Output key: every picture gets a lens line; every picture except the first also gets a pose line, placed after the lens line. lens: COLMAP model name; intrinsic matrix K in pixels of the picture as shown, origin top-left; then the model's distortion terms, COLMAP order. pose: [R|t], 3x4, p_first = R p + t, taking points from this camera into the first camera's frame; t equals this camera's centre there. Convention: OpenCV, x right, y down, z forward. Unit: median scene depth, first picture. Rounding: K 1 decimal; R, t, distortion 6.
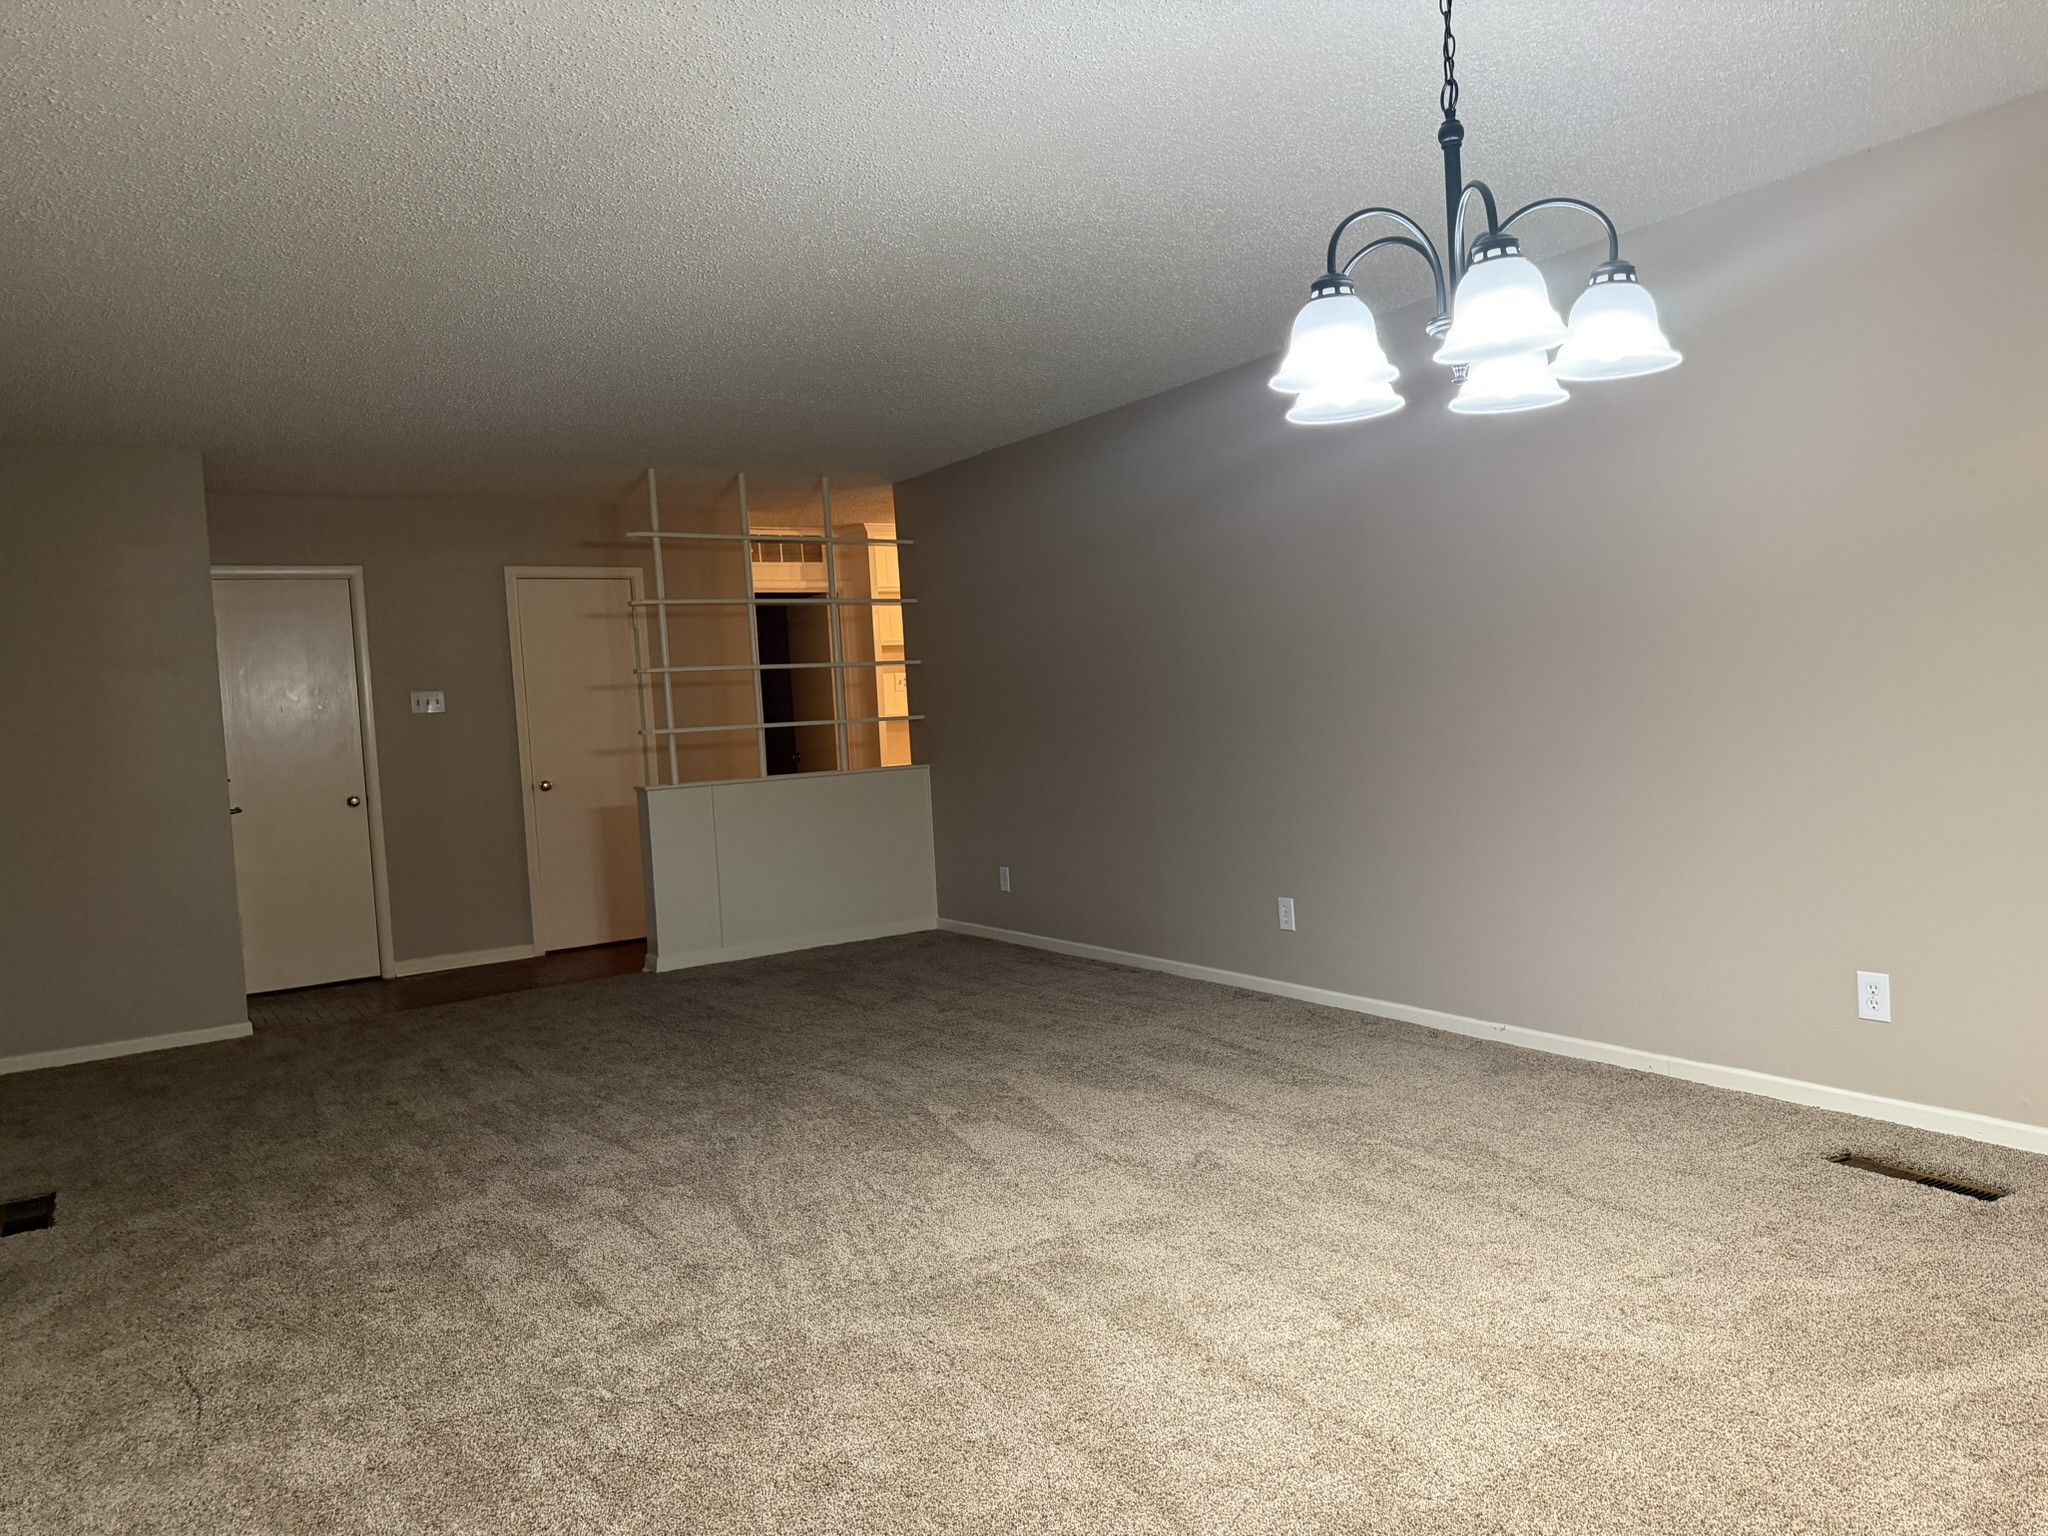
lens RADIAL K [[1443.3, 0, 1024.0], [0, 1443.3, 768.0], [0, 0, 1]] dist [0.076883, -0.073354]
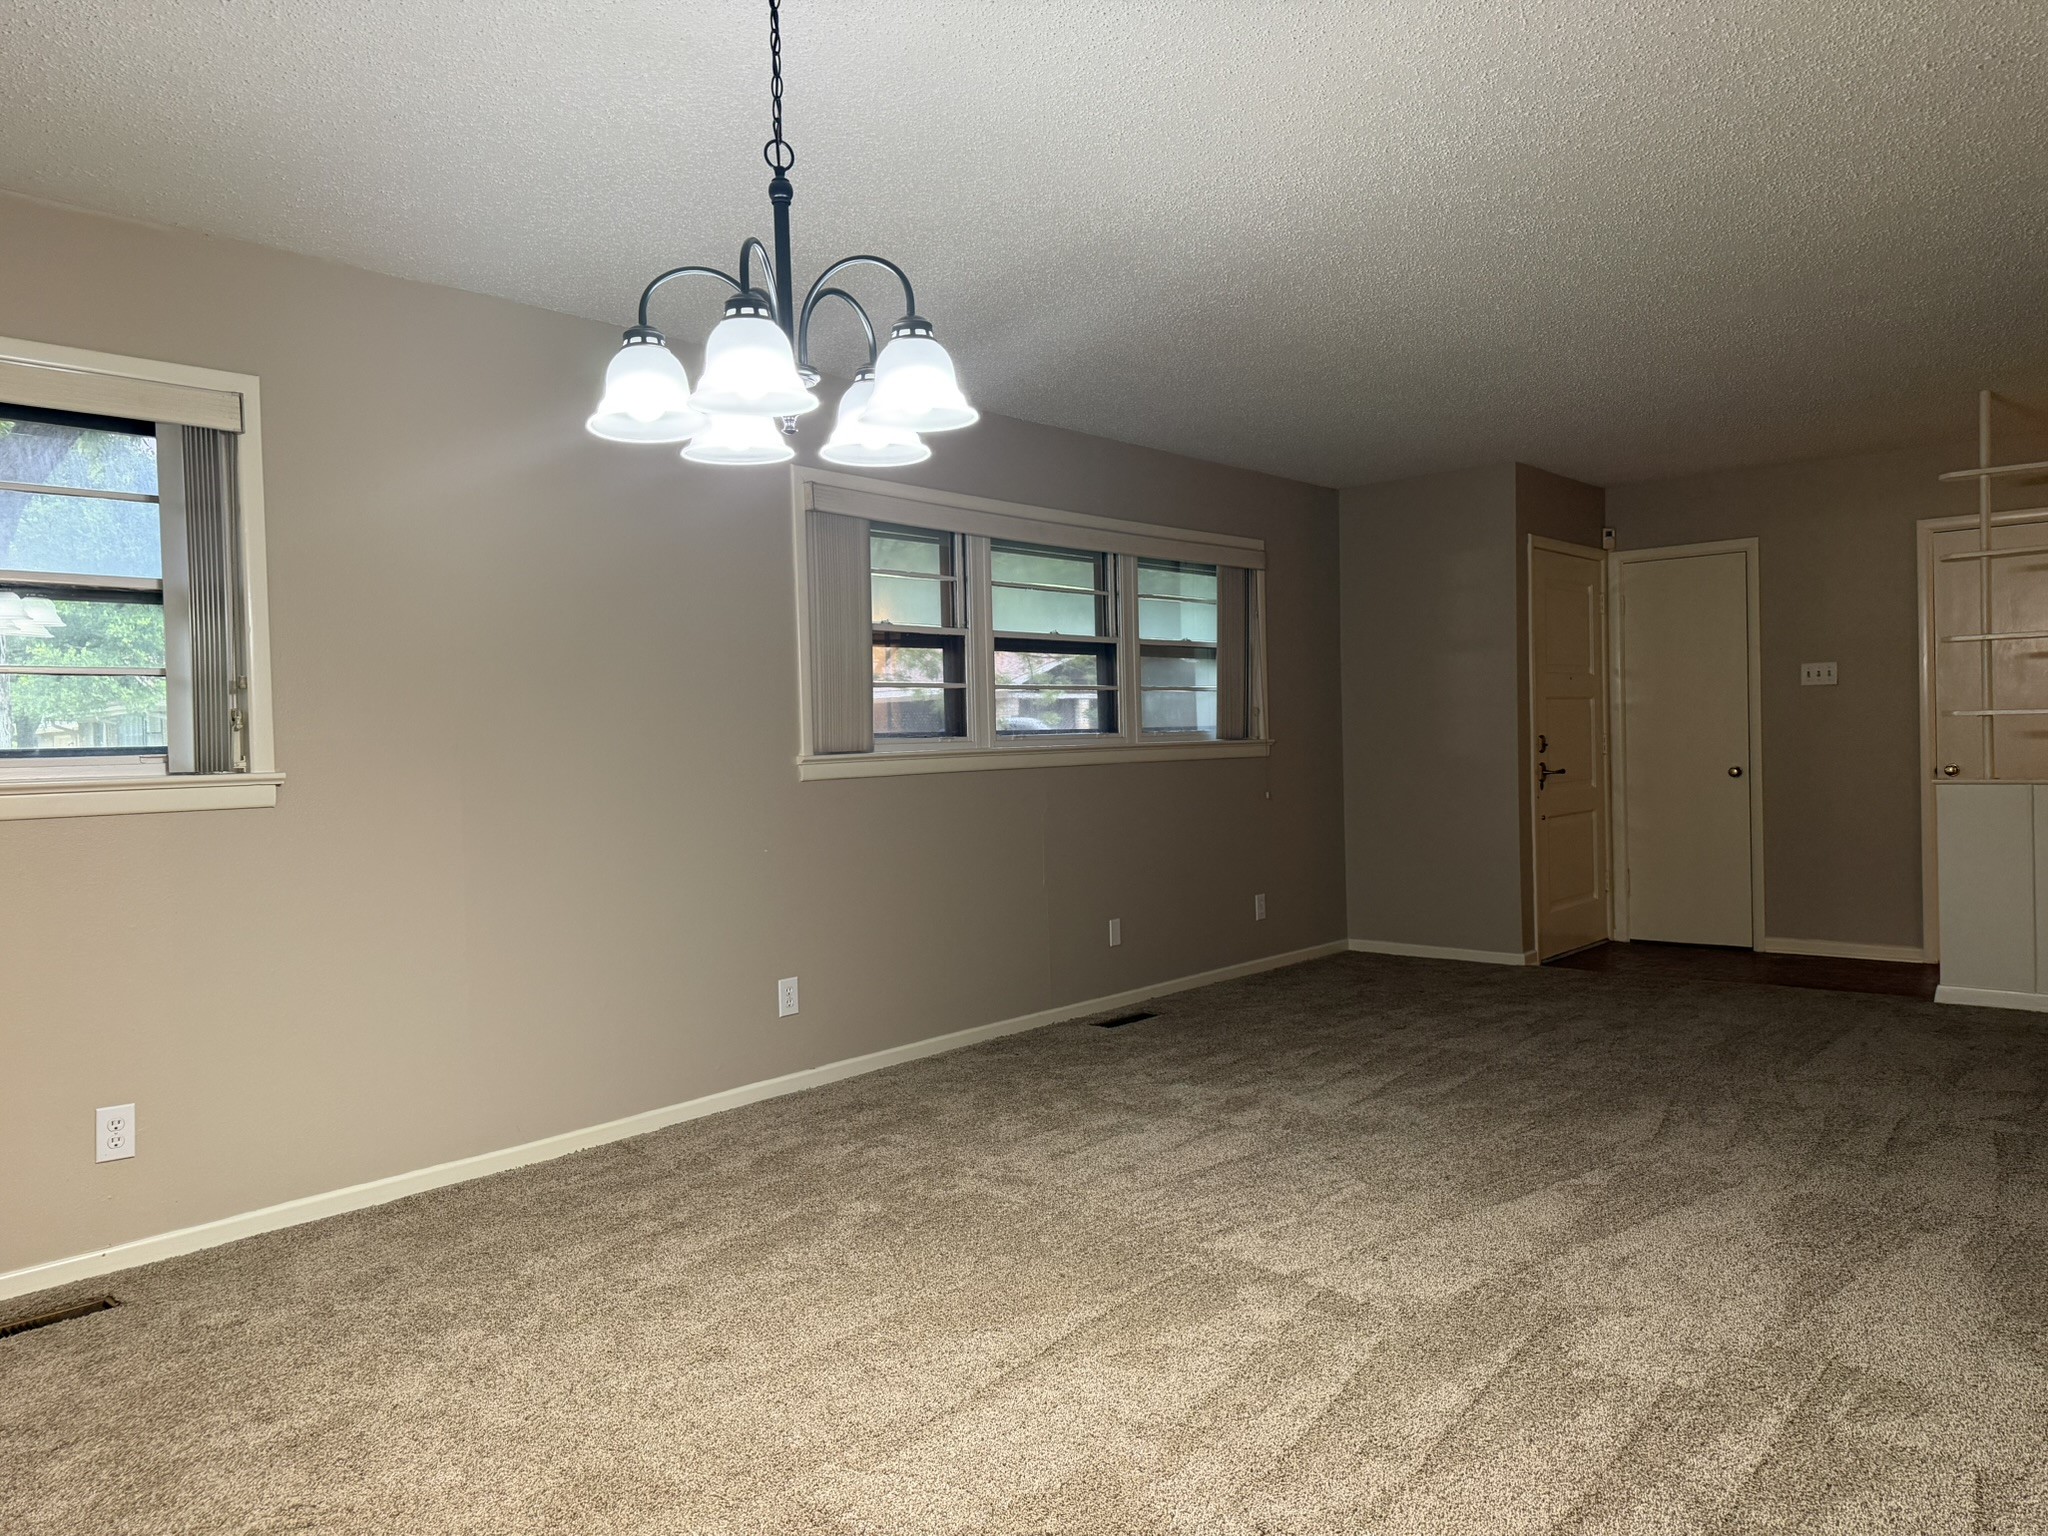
lens RADIAL K [[1443.3, 0, 1024.0], [0, 1443.3, 768.0], [0, 0, 1]] dist [0.076883, -0.073354]
pose [[0.278781, 0.074956, -0.957425, 0.705243], [-0.038173, 0.997026, 0.066942, -0.054150], [0.959596, 0.017886, 0.280814, 0.456706]]
